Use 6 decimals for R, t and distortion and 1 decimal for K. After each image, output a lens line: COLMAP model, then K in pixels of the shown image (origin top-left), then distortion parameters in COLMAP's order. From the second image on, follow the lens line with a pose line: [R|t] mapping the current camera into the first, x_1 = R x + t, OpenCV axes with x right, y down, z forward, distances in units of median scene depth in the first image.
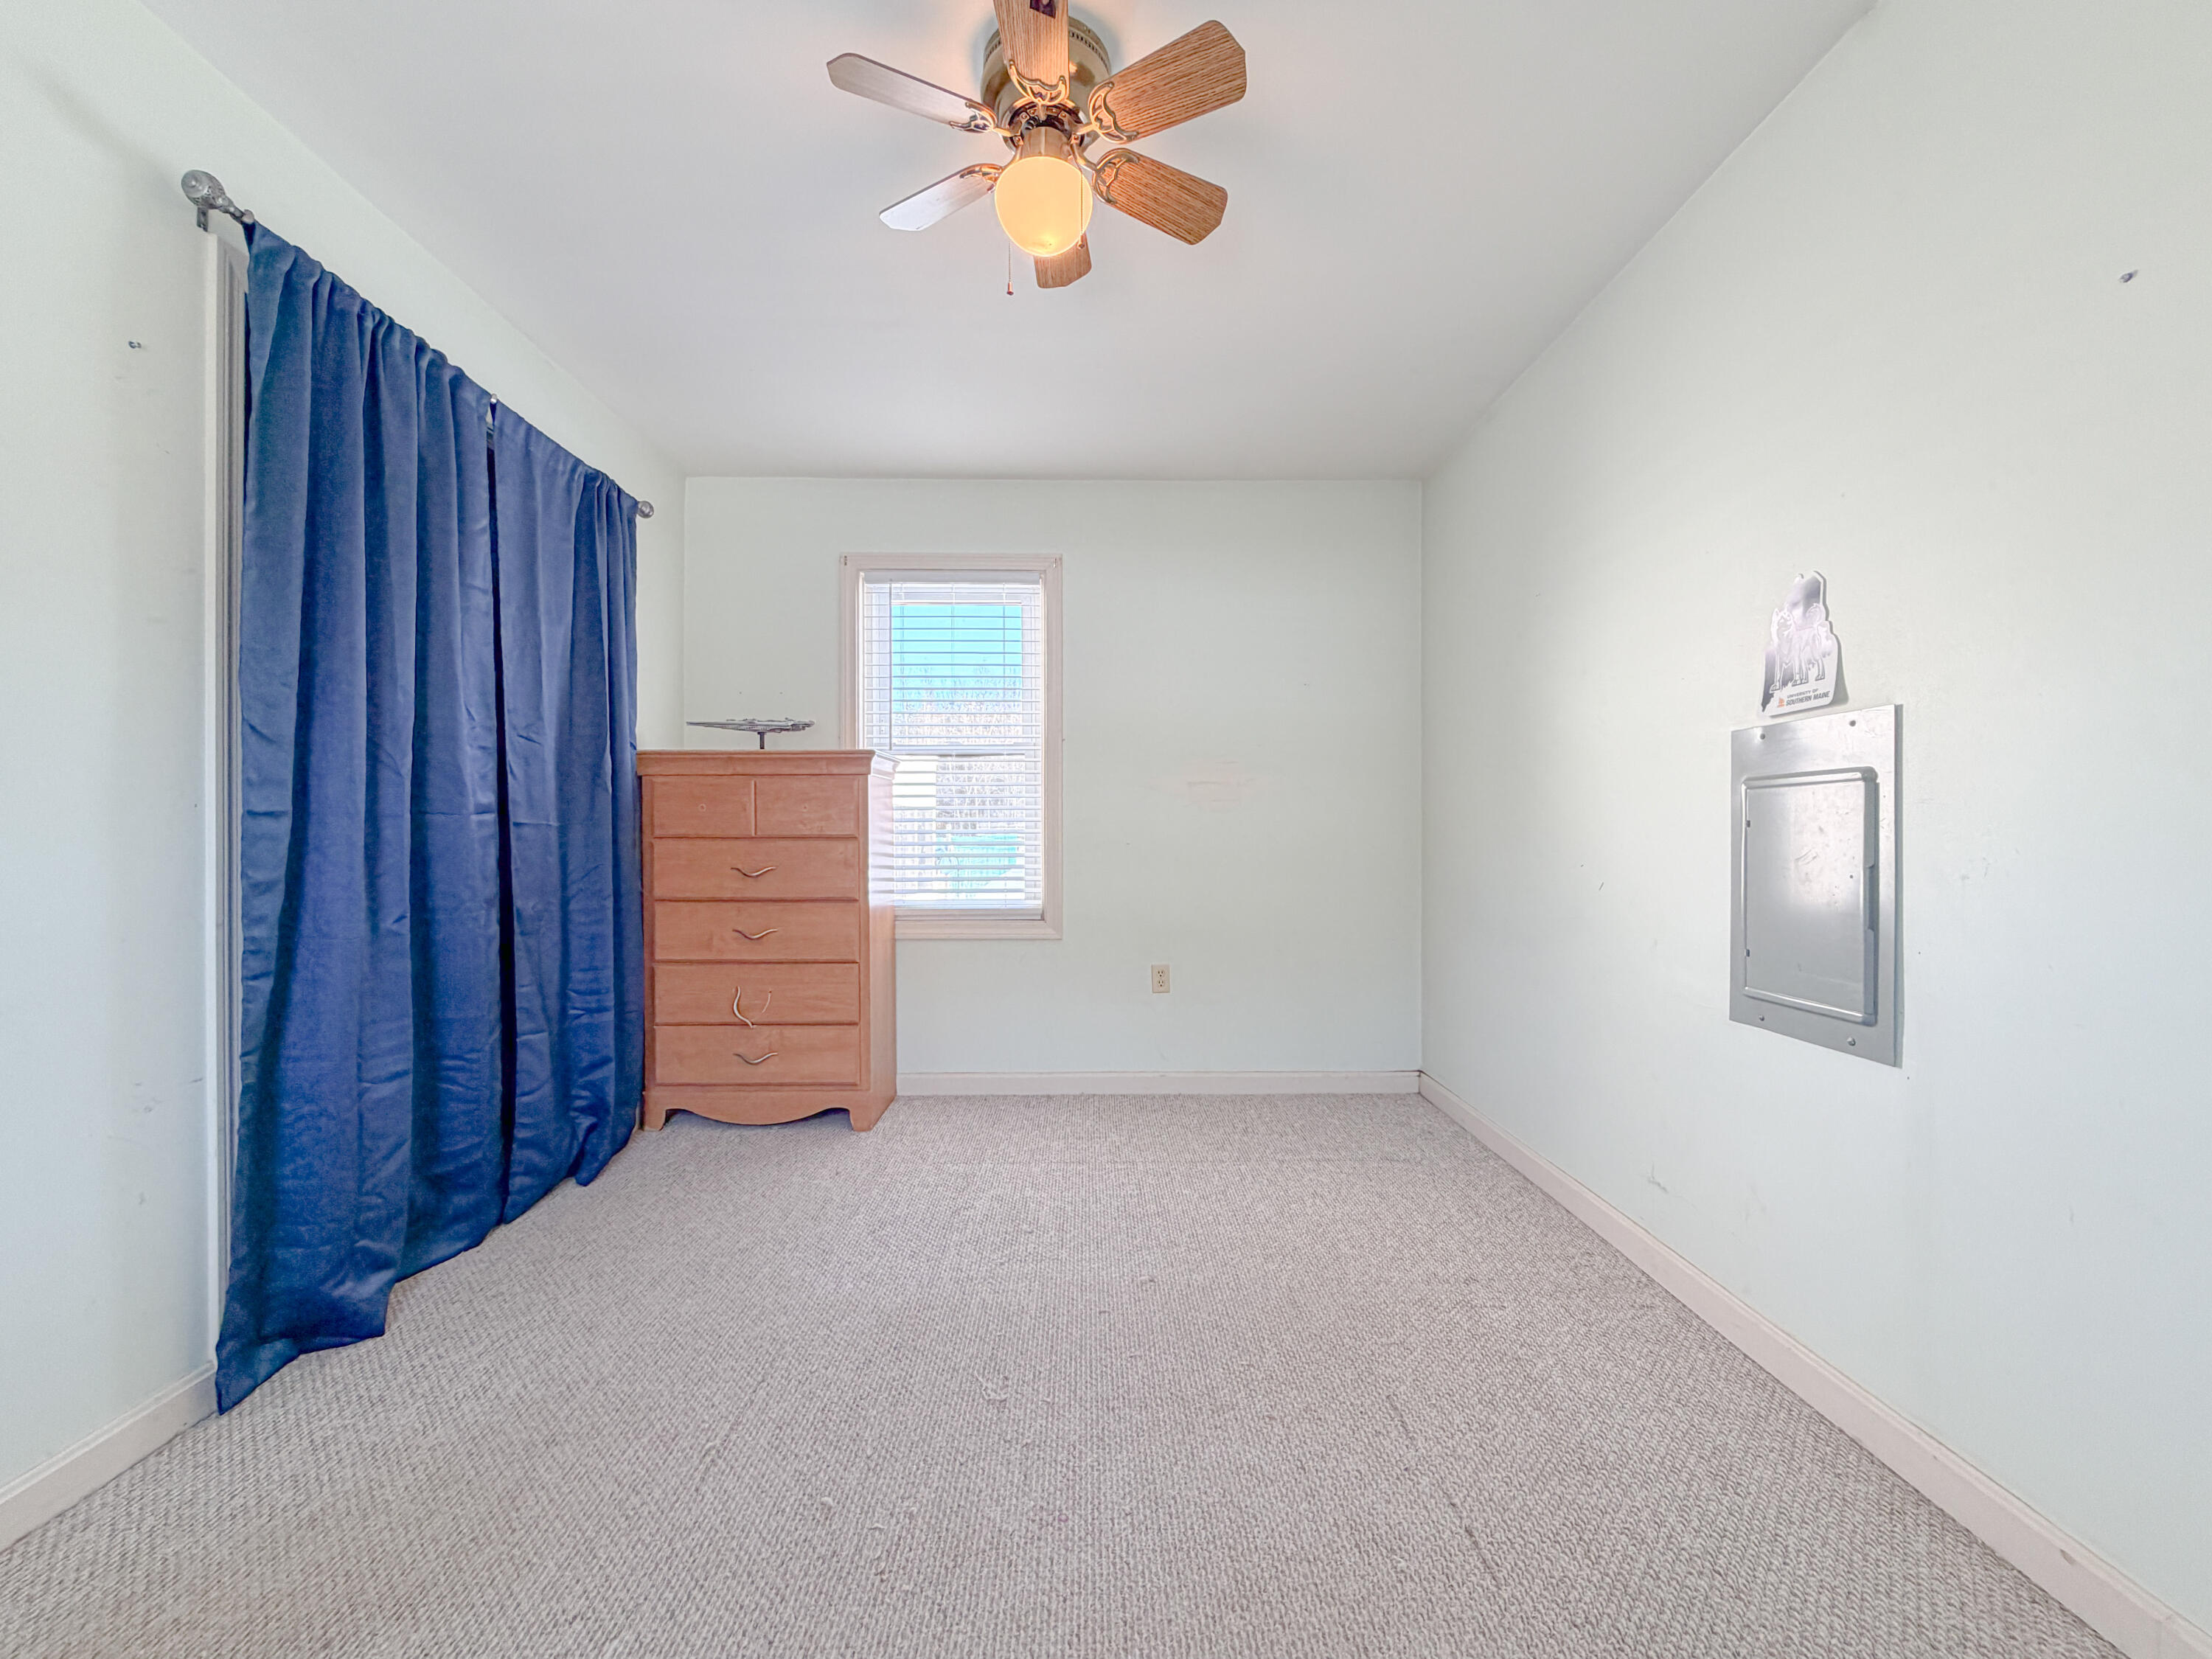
lens RADIAL K [[888.6, 0, 1099.9], [0, 888.6, 835.6], [0, 0, 1]] dist [-0.002229, 0.000069]
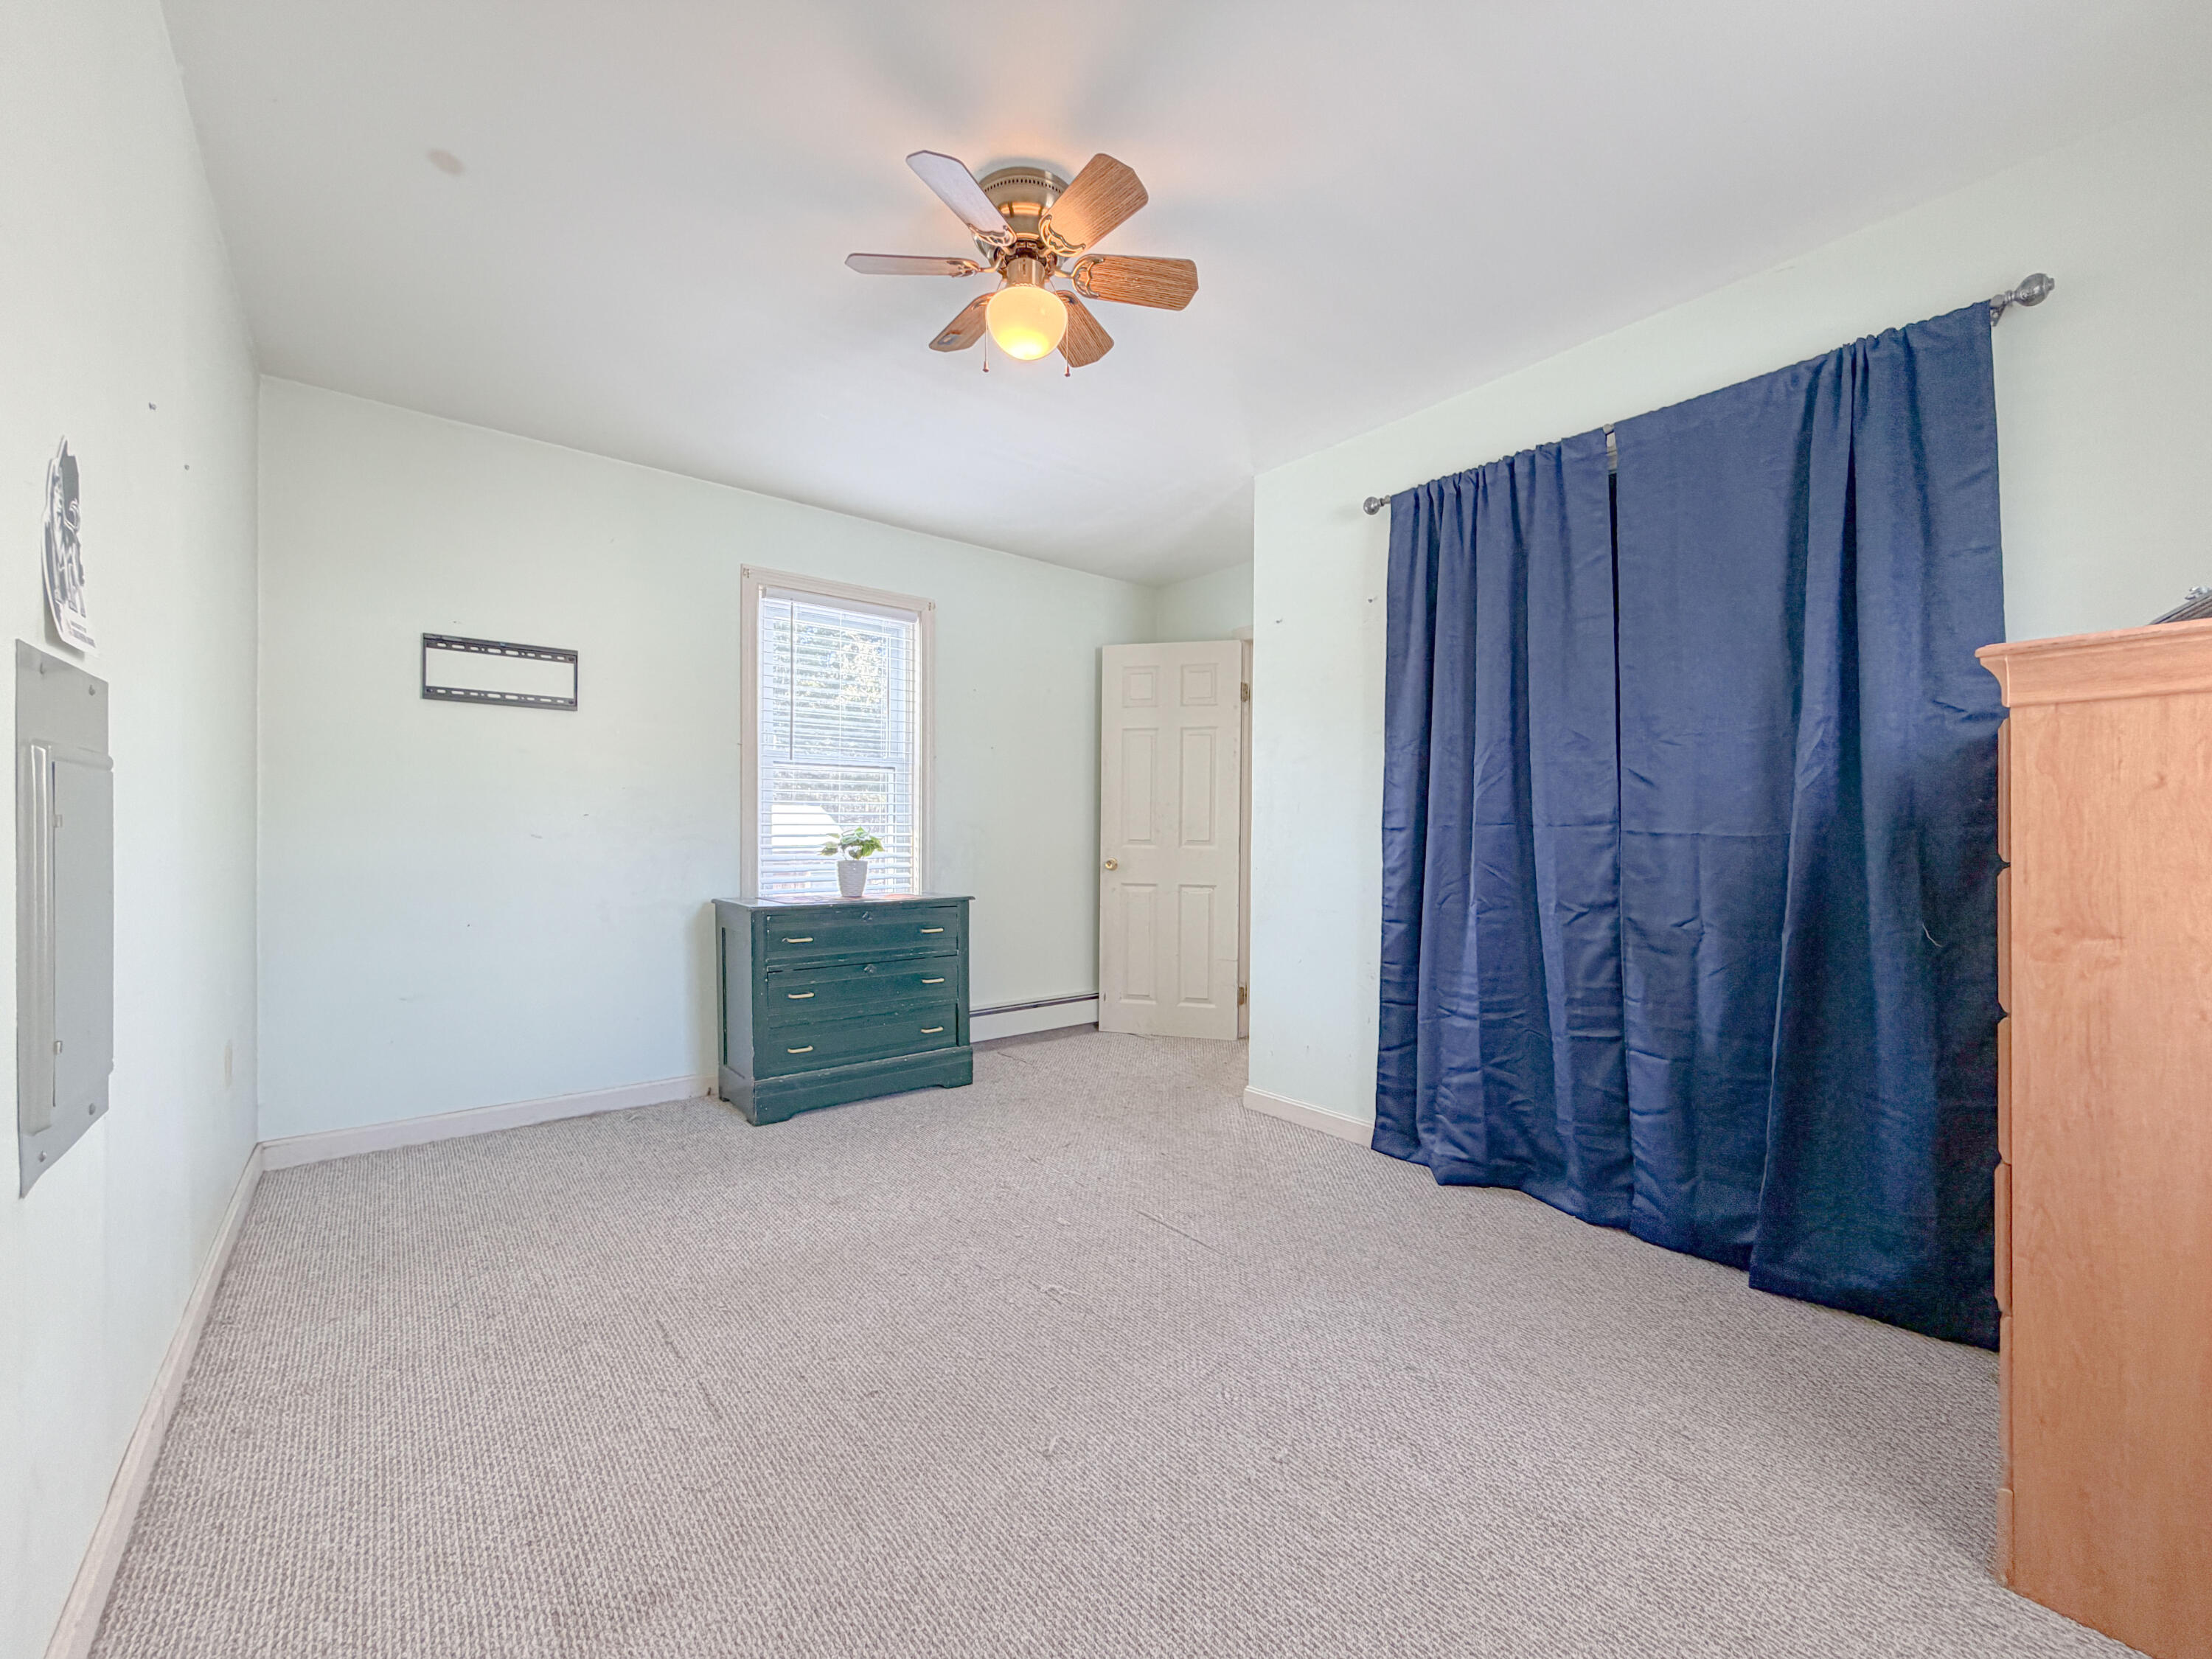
lens RADIAL K [[884.7, 0, 1097.1], [0, 884.7, 831.7], [0, 0, 1]] dist [-0.001499, -0.000164]
pose [[-0.783493, -0.008425, -0.621344, 0.359452], [-0.009685, 0.999952, -0.001347, -0.006802], [0.621325, 0.004963, -0.783537, 1.192985]]
